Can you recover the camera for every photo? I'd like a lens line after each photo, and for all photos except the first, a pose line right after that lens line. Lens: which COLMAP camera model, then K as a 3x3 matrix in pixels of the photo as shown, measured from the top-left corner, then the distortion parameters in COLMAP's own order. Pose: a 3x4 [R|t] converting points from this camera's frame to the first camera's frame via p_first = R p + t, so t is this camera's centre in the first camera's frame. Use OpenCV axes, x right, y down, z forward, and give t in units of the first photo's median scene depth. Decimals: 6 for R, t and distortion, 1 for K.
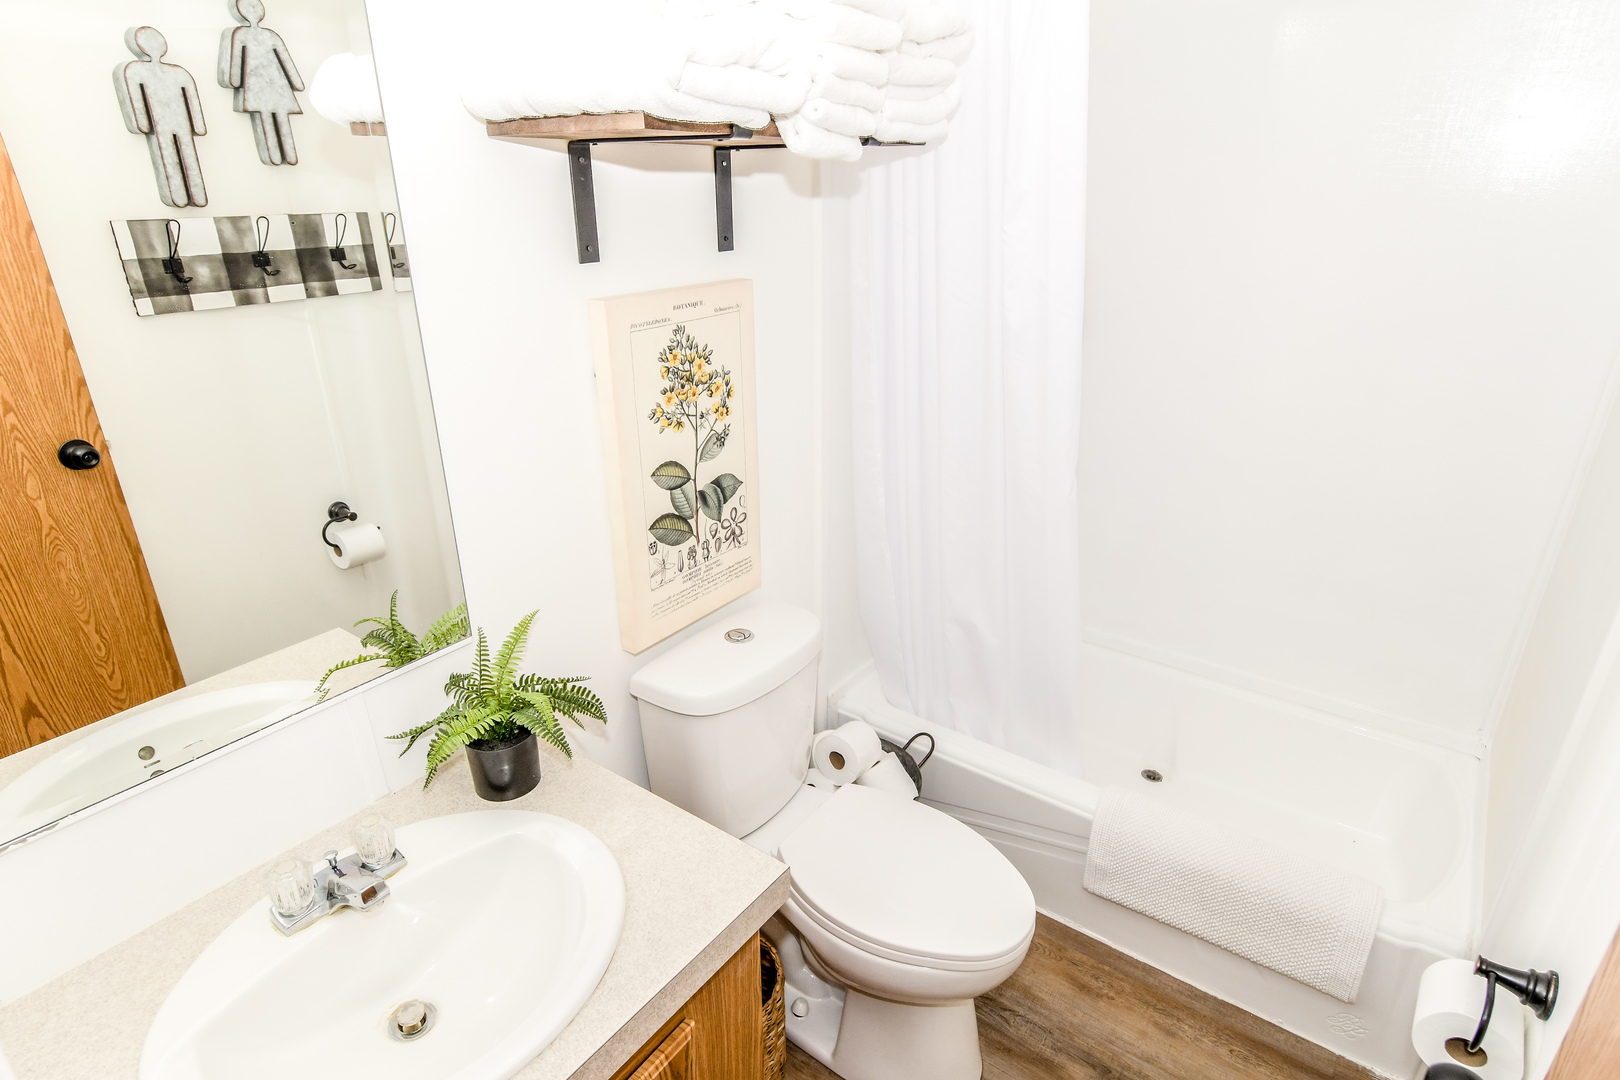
lens RADIAL K [[873.7, 0, 815.7], [0, 873.7, 537.9], [0, 0, 1]] dist [0.001622, -0.002457]
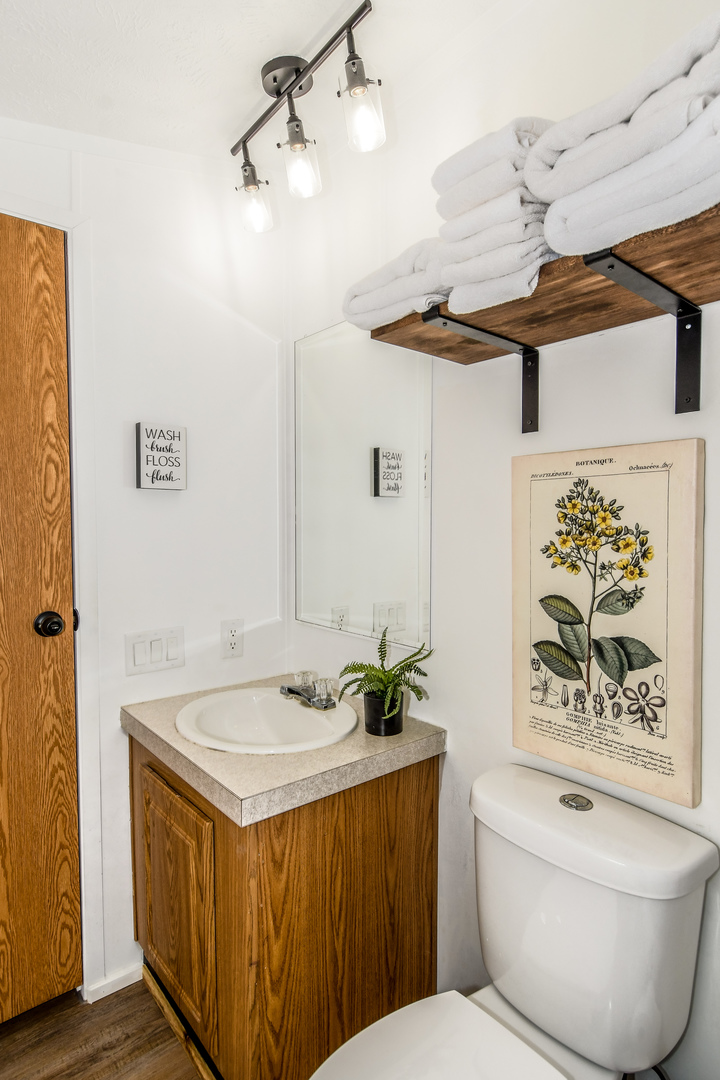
lens RADIAL K [[582.5, 0, 380.8], [0, 582.5, 540.0], [0, 0, 1]] dist [0.001622, -0.002457]
pose [[-0.231271, 0.028130, -0.972483, 0.607043], [-0.371046, 0.921479, 0.114895, -0.152456], [0.899355, 0.387408, -0.202674, 0.901544]]
